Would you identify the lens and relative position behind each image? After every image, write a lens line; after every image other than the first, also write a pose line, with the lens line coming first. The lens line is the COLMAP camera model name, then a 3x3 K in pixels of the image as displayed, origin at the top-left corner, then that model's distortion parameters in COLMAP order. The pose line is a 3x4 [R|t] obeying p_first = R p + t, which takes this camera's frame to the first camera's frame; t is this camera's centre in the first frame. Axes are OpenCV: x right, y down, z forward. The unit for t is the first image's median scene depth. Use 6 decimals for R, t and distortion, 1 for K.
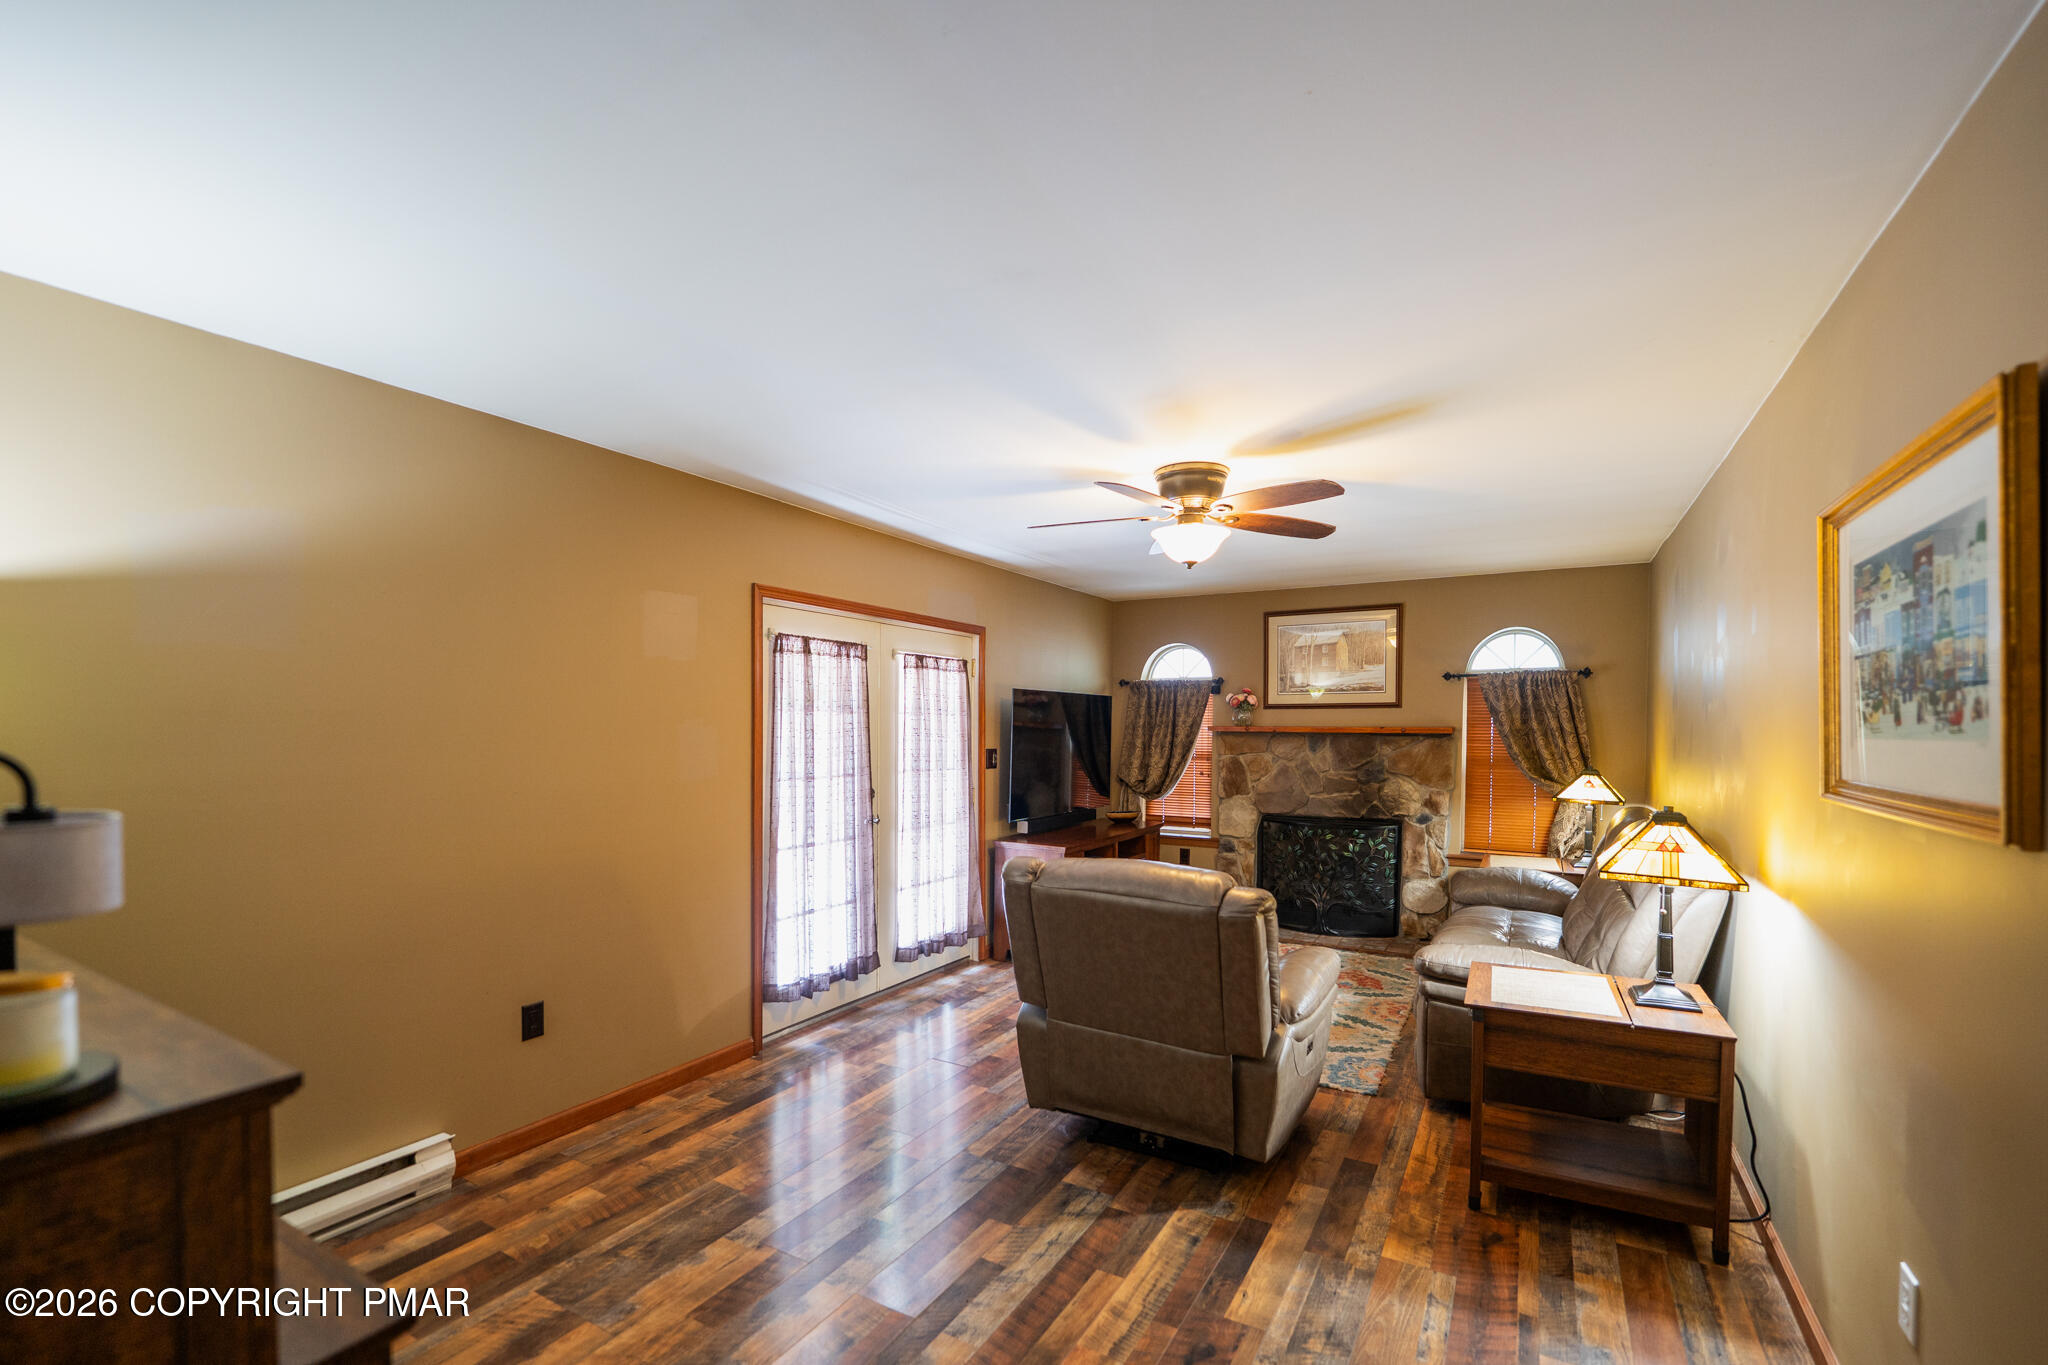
lens RADIAL K [[890.3, 0, 997.3], [0, 890.3, 733.3], [0, 0, 1]] dist [-0.000283, -0.000060]
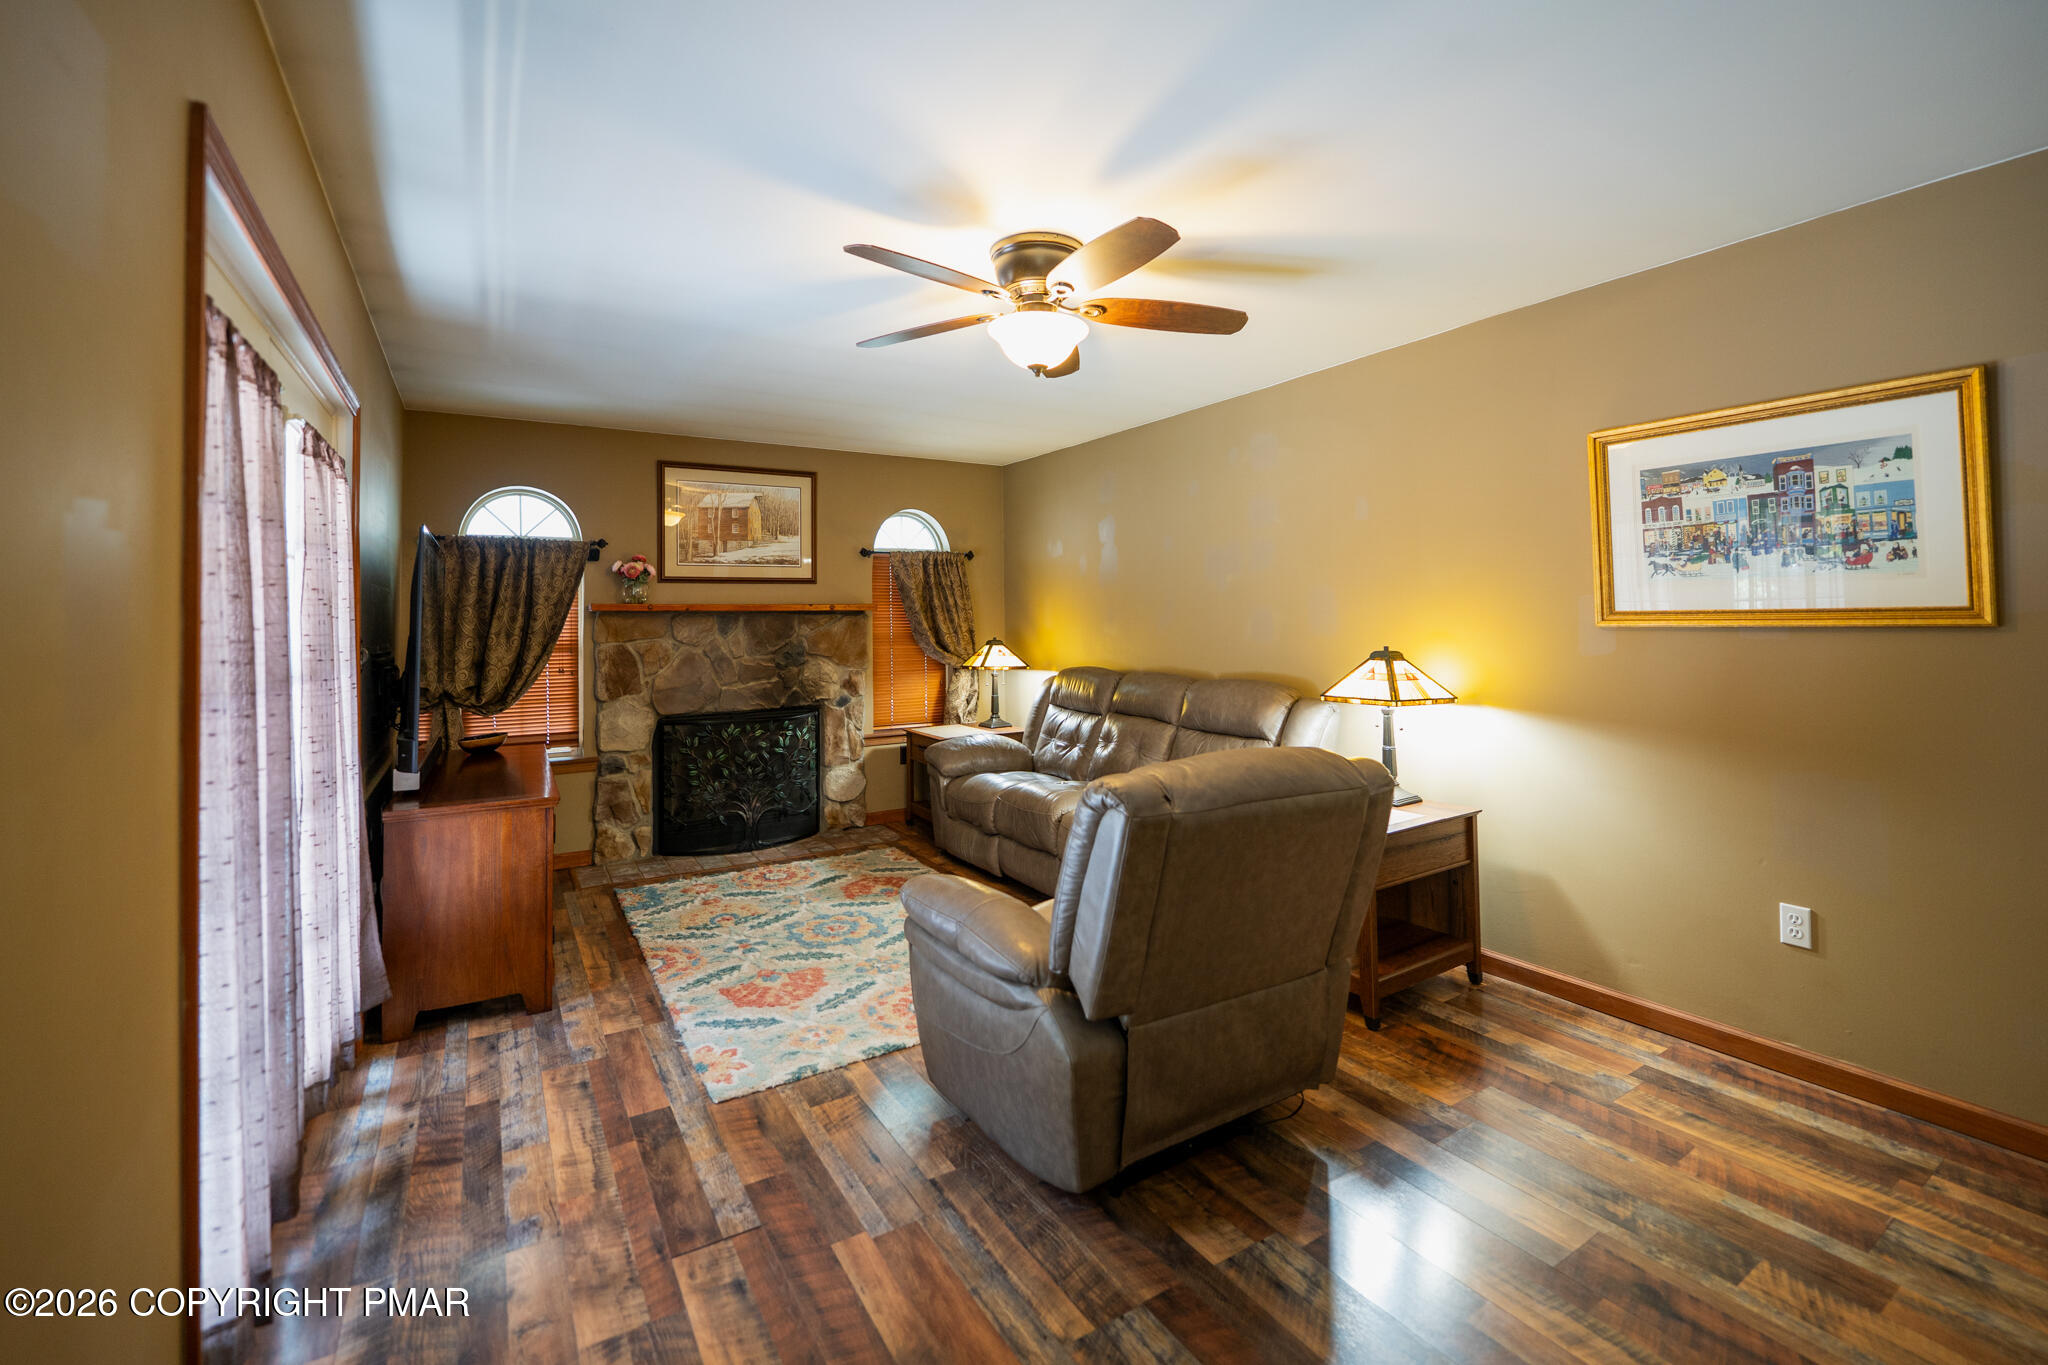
lens RADIAL K [[883.5, 0, 1027.1], [0, 883.5, 604.3], [0, 0, 1]] dist [-0.000184, -0.000115]
pose [[0.454254, 0.008143, 0.890835, -0.264292], [0.021134, 0.999578, -0.019914, 0.015363], [-0.890622, 0.027873, 0.453890, 0.382049]]
